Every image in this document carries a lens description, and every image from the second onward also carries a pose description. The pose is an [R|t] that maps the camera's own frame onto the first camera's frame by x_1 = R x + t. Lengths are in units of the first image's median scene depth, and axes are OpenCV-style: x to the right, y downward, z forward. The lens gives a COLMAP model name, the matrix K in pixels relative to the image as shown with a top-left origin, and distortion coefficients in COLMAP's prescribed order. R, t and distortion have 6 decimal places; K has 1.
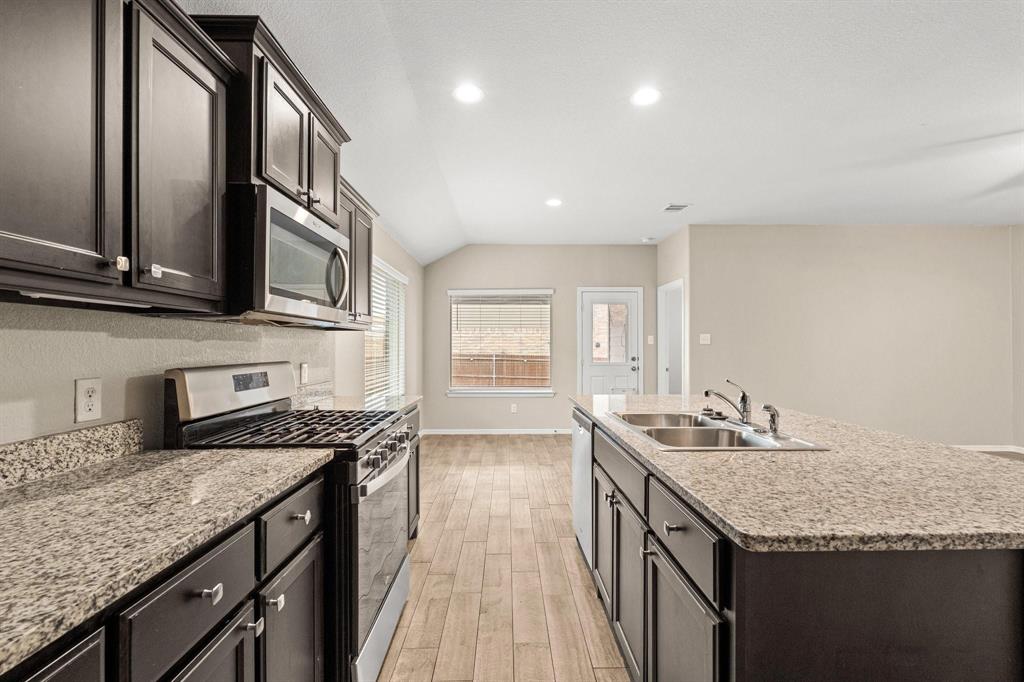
lens RADIAL K [[448.6, 0, 512.0], [0, 448.6, 341.0], [0, 0, 1]] dist [-0.001614, -0.000352]
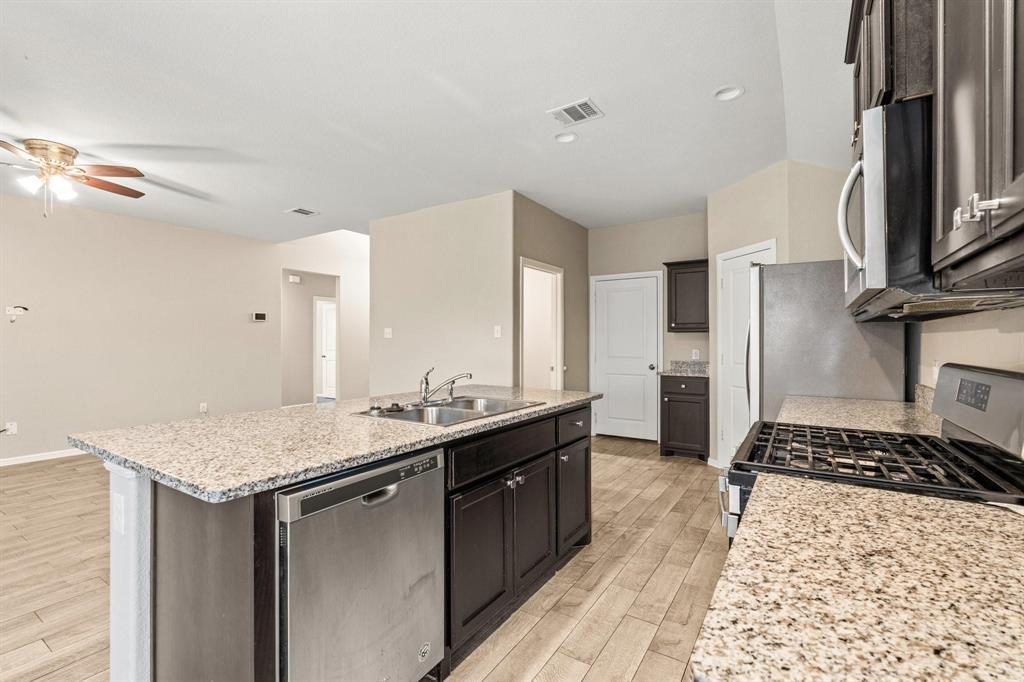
lens RADIAL K [[458.1, 0, 512.0], [0, 458.1, 341.0], [0, 0, 1]] dist [-0.001156, -0.000117]
pose [[-0.836316, -0.000475, 0.548247, -0.261017], [-0.007257, 0.999922, -0.010203, 0.017391], [-0.548200, -0.012511, -0.836254, 1.327643]]
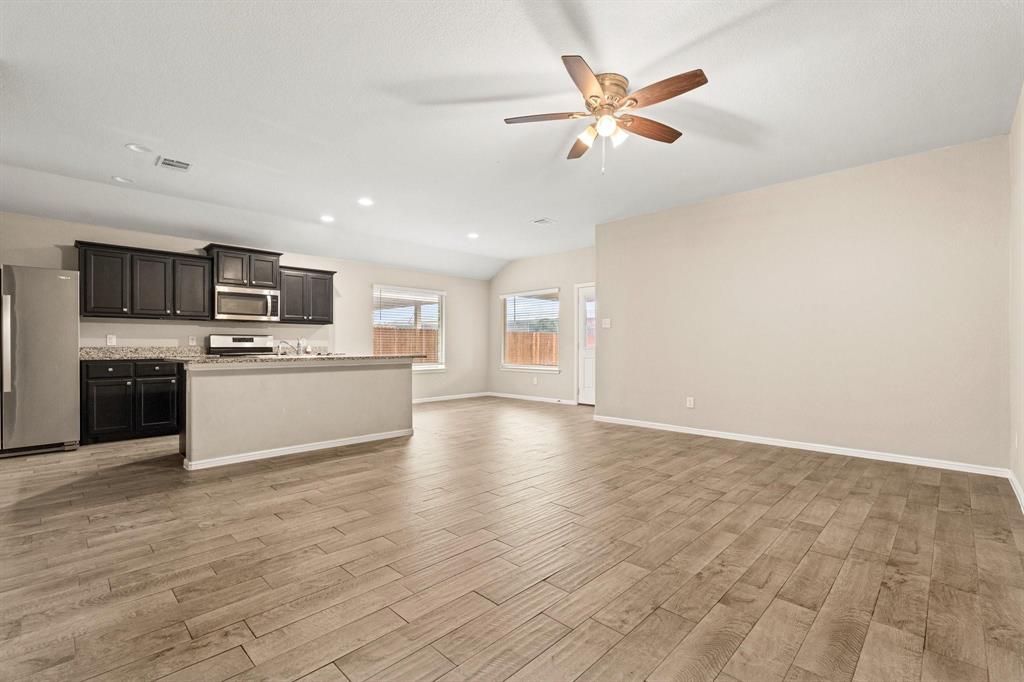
lens RADIAL K [[454.9, 0, 514.9], [0, 454.9, 337.1], [0, 0, 1]] dist [-0.002041, -0.000150]
pose [[0.708087, -0.013487, -0.705996, 2.172725], [0.008649, 0.999908, -0.010428, 0.082404], [0.706072, 0.001278, 0.708139, 0.031701]]
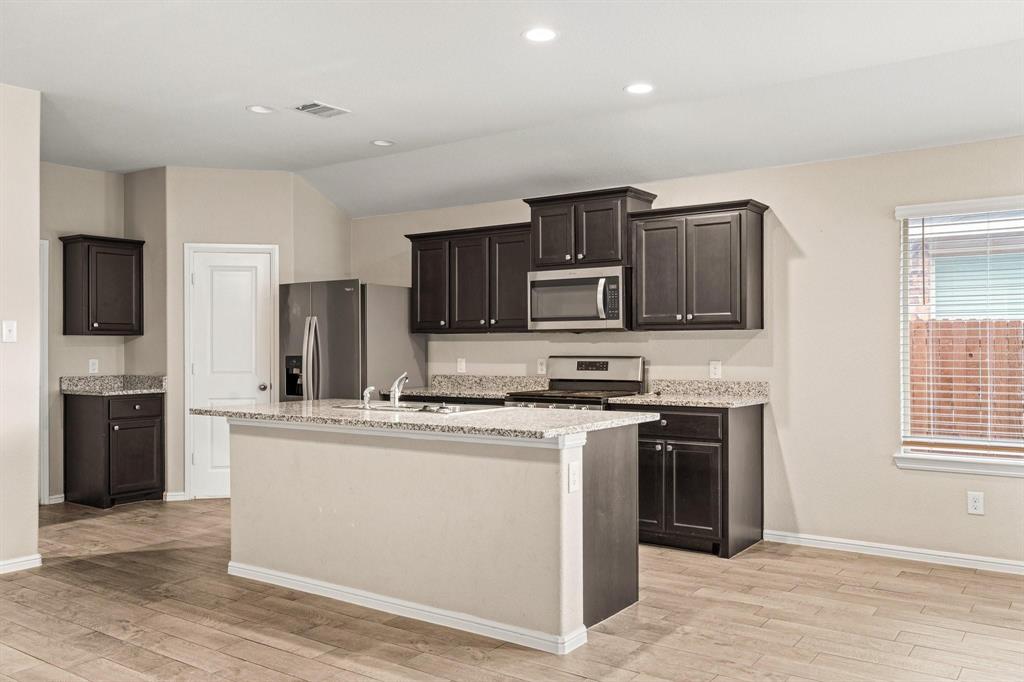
lens RADIAL K [[838.1, 0, 512.0], [0, 838.1, 341.0], [0, 0, 1]] dist [0.004860, -0.002445]
pose [[-0.582434, -0.005085, -0.812862, 1.533045], [0.012050, 0.999817, -0.014889, 0.025419], [0.812789, -0.018467, -0.582266, 1.805527]]
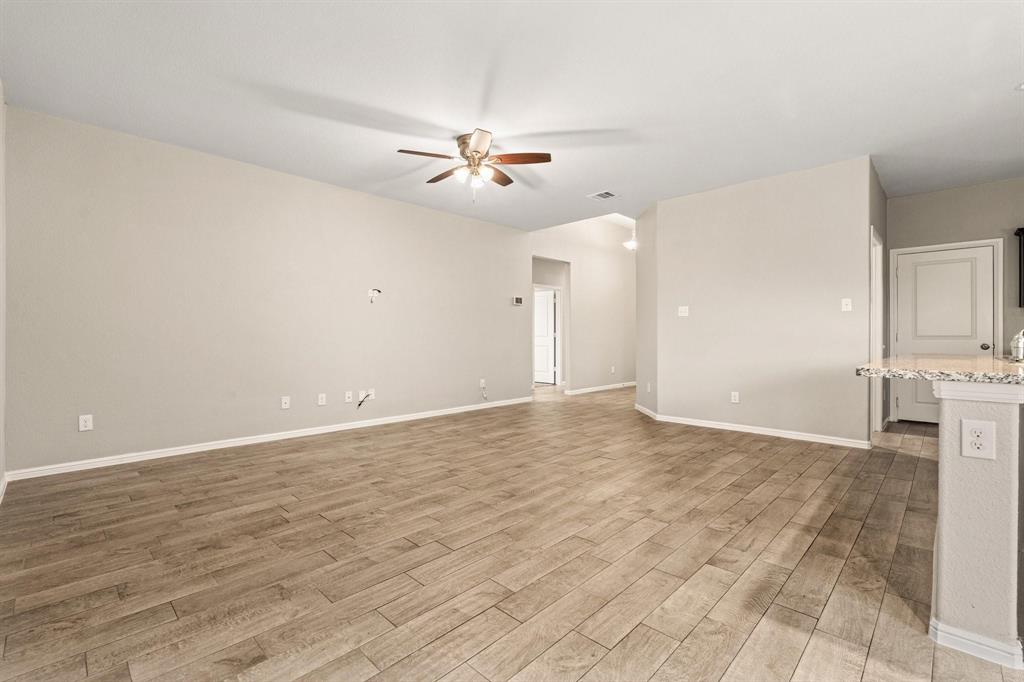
lens RADIAL K [[454.9, 0, 514.9], [0, 454.9, 337.1], [0, 0, 1]] dist [-0.002041, -0.000150]
pose [[-0.714389, -0.001957, 0.699747, 0.434509], [-0.009056, 0.999938, -0.006448, 0.101404], [-0.699691, -0.010943, -0.714362, 1.914419]]
